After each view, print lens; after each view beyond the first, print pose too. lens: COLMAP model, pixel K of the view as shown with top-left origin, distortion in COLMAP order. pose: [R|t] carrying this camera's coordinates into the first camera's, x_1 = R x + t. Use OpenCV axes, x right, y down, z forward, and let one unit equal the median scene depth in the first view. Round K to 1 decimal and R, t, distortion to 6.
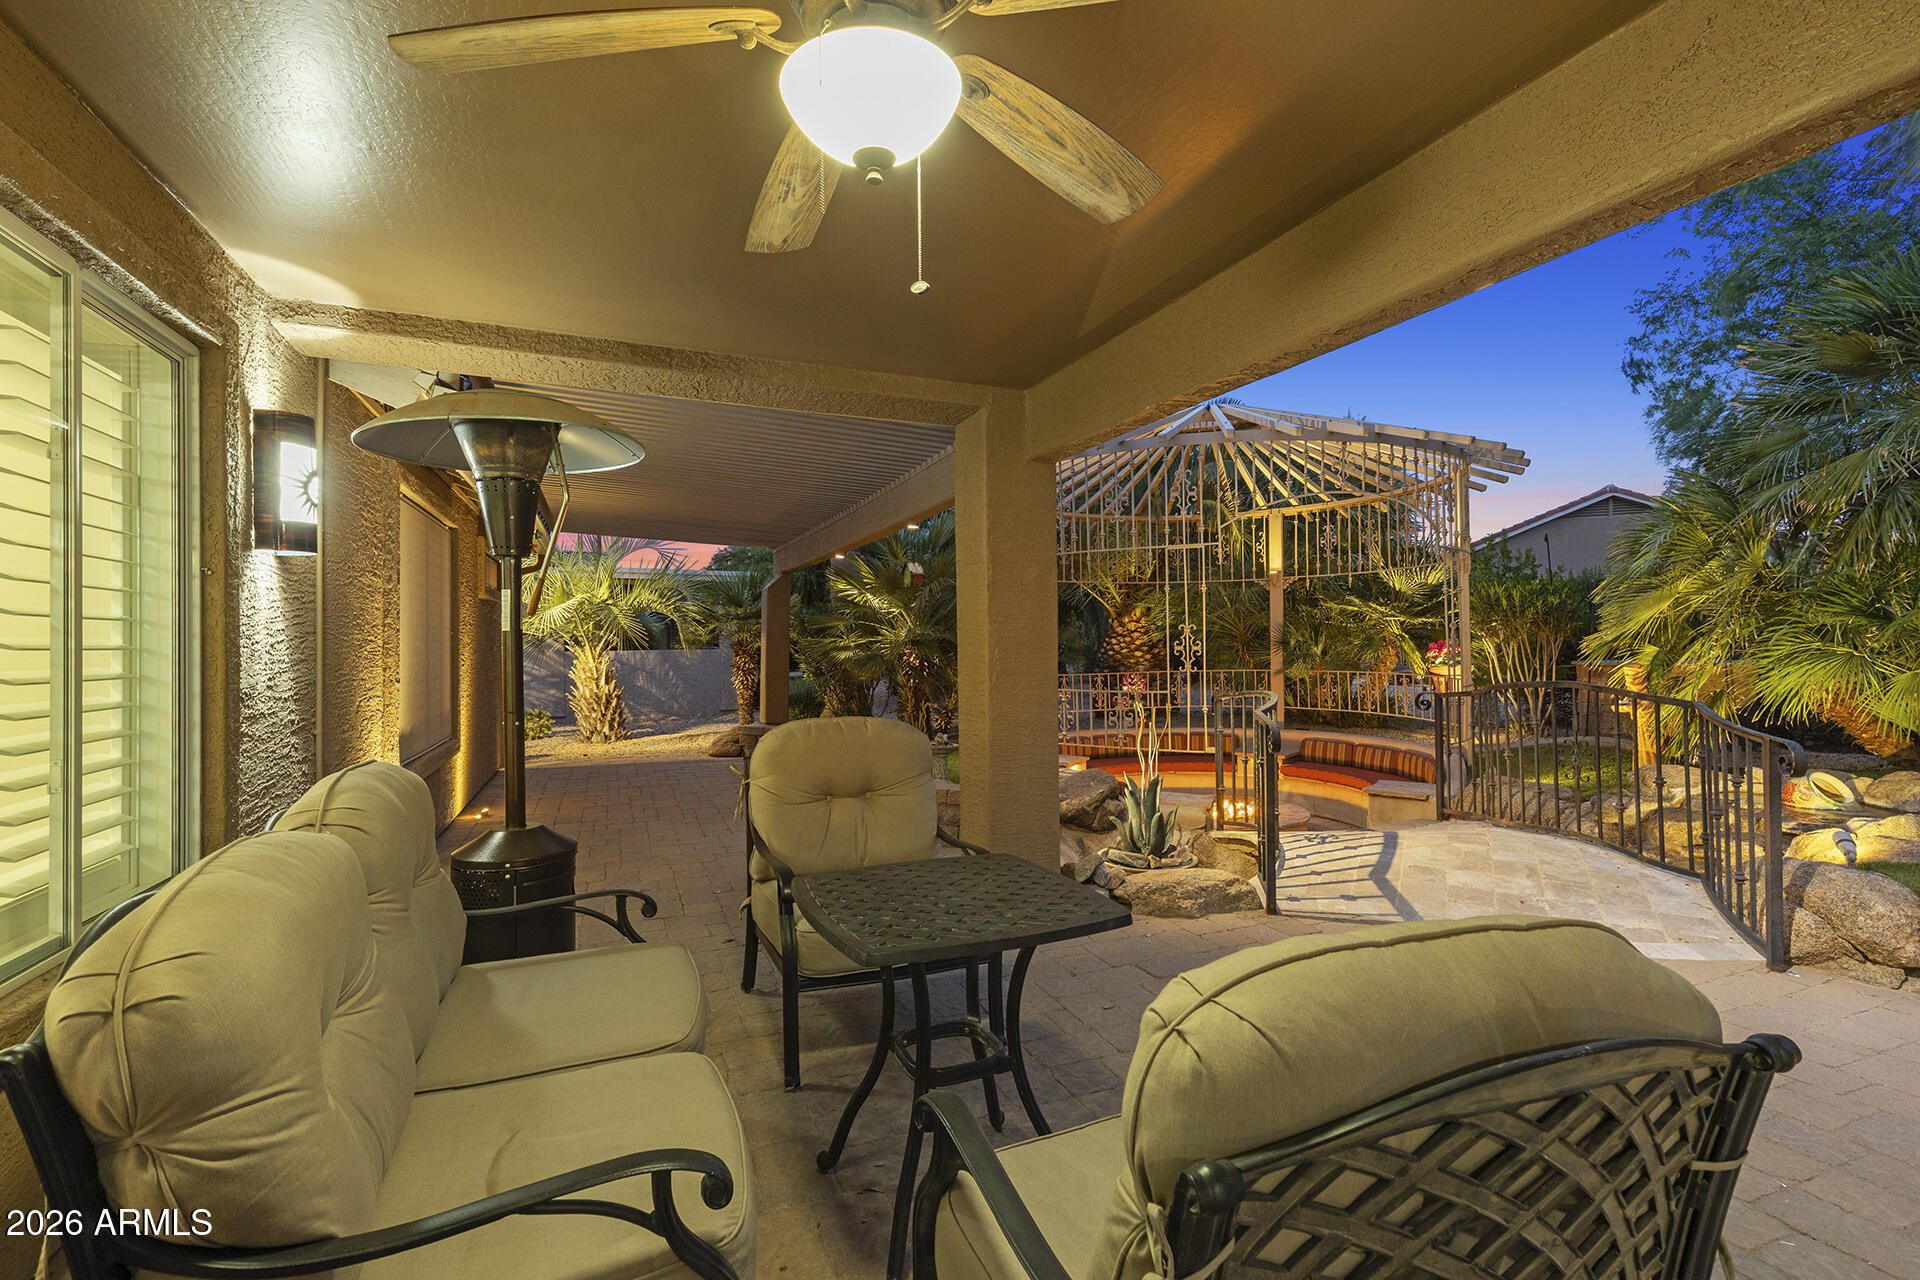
lens RADIAL K [[880.1, 0, 964.8], [0, 880.1, 638.3], [0, 0, 1]] dist [0.016416, -0.000434]
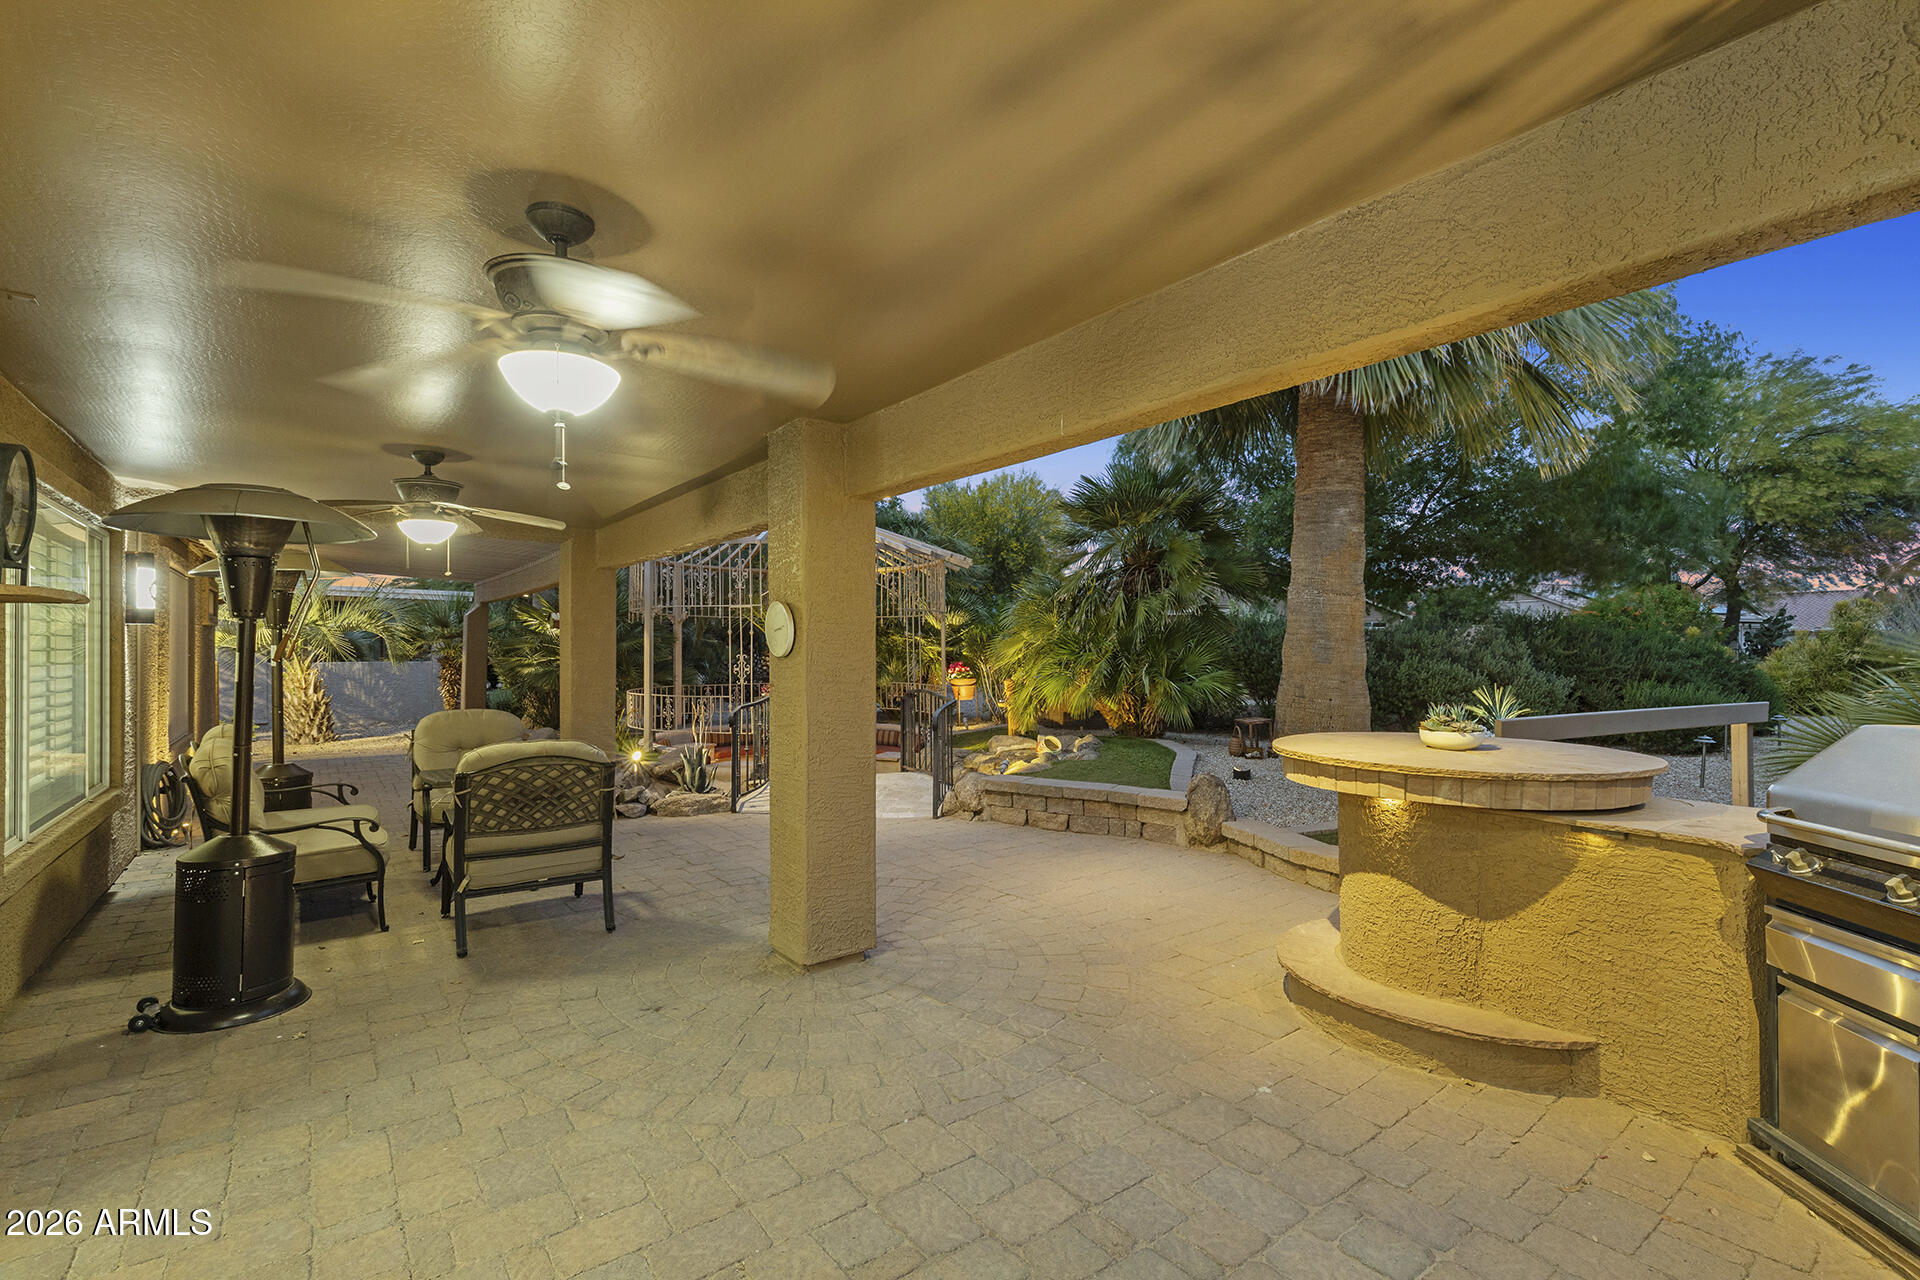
lens RADIAL K [[880.1, 0, 961.7], [0, 880.1, 651.1], [0, 0, 1]] dist [0.016416, -0.000434]
pose [[0.968148, 0.009882, 0.250182, 0.159486], [-0.011301, 0.999927, 0.004237, -0.022279], [-0.250122, -0.006929, 0.968190, -0.438837]]
